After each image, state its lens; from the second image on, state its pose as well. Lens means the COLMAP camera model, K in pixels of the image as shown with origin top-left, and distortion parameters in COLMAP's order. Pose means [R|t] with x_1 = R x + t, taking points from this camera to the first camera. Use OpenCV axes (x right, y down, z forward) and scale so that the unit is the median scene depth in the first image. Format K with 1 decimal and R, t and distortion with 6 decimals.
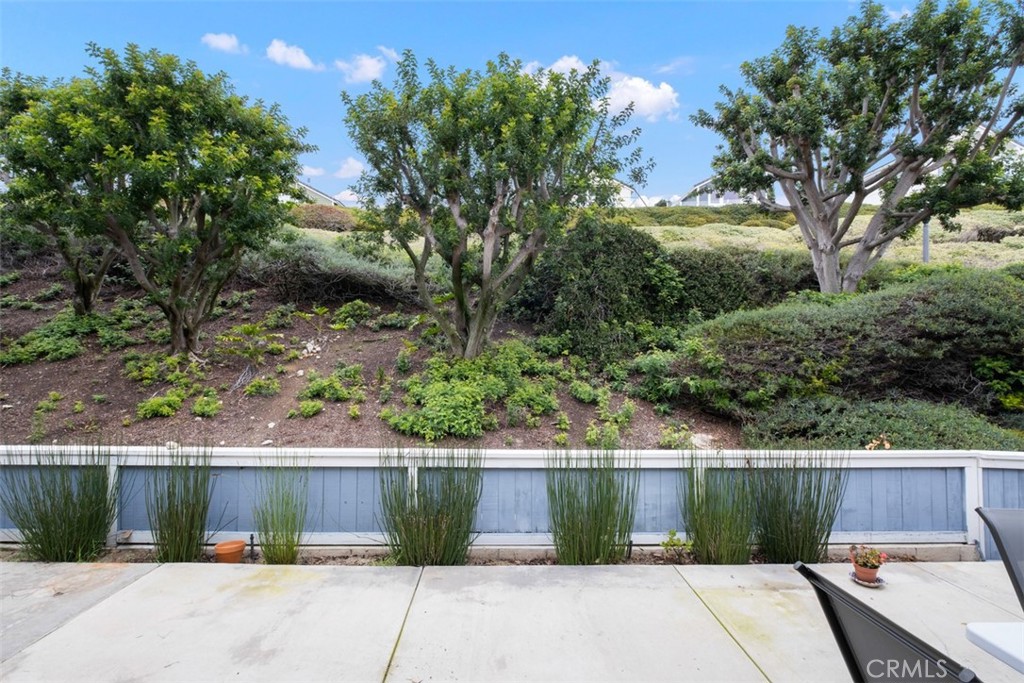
lens RADIAL K [[440.5, 0, 507.1], [0, 440.5, 338.2], [0, 0, 1]] dist [-0.005104, -0.000578]
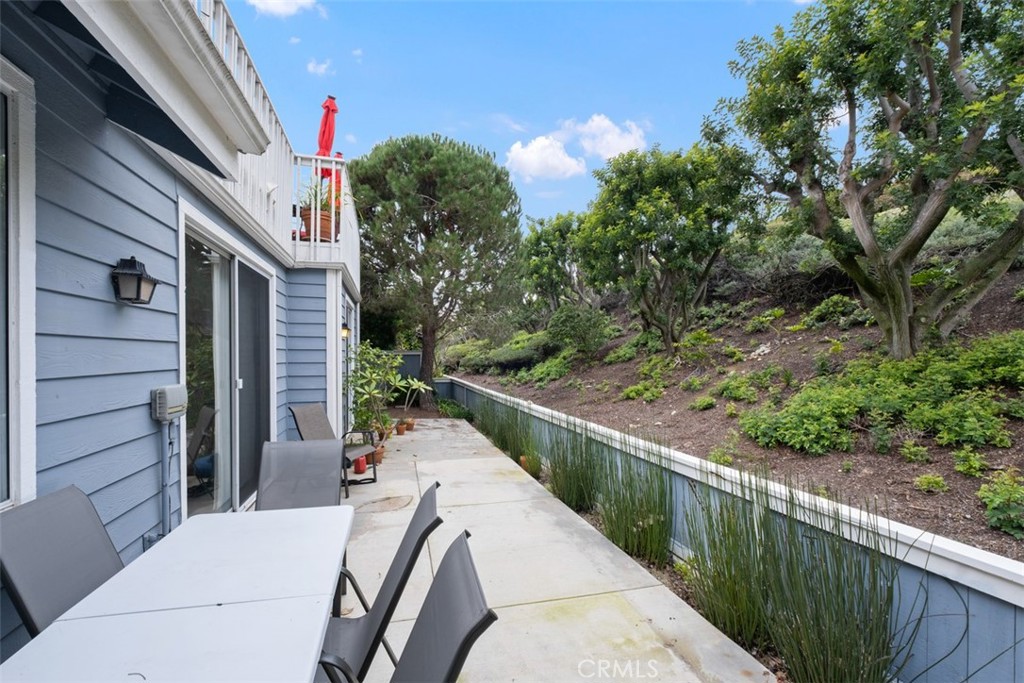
lens RADIAL K [[448.0, 0, 507.6], [0, 448.0, 346.6], [0, 0, 1]] dist [-0.000663, -0.000594]
pose [[0.243151, -0.029708, -0.969534, 0.498359], [0.030869, 0.999262, -0.022877, 0.021506], [0.969497, -0.024366, 0.243888, 0.206175]]
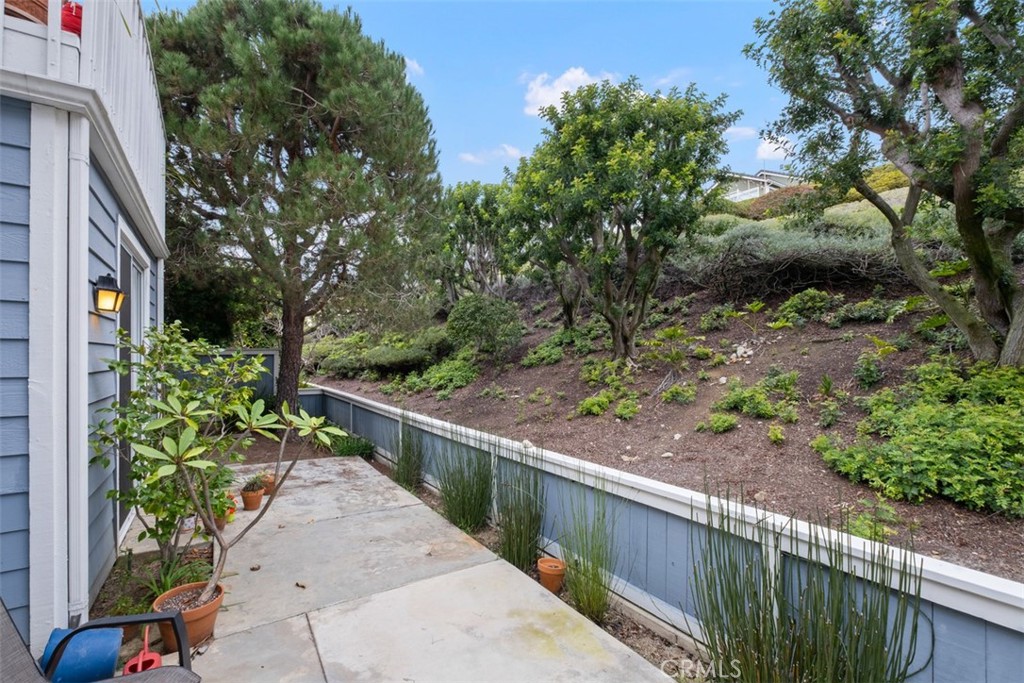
lens RADIAL K [[447.4, 0, 509.0], [0, 447.4, 351.5], [0, 0, 1]] dist [-0.007178, -0.000239]
pose [[0.538101, -0.017595, -0.842697, 0.044712], [0.027543, 0.999615, -0.003283, 0.014779], [0.842430, -0.021444, 0.538378, 0.188597]]
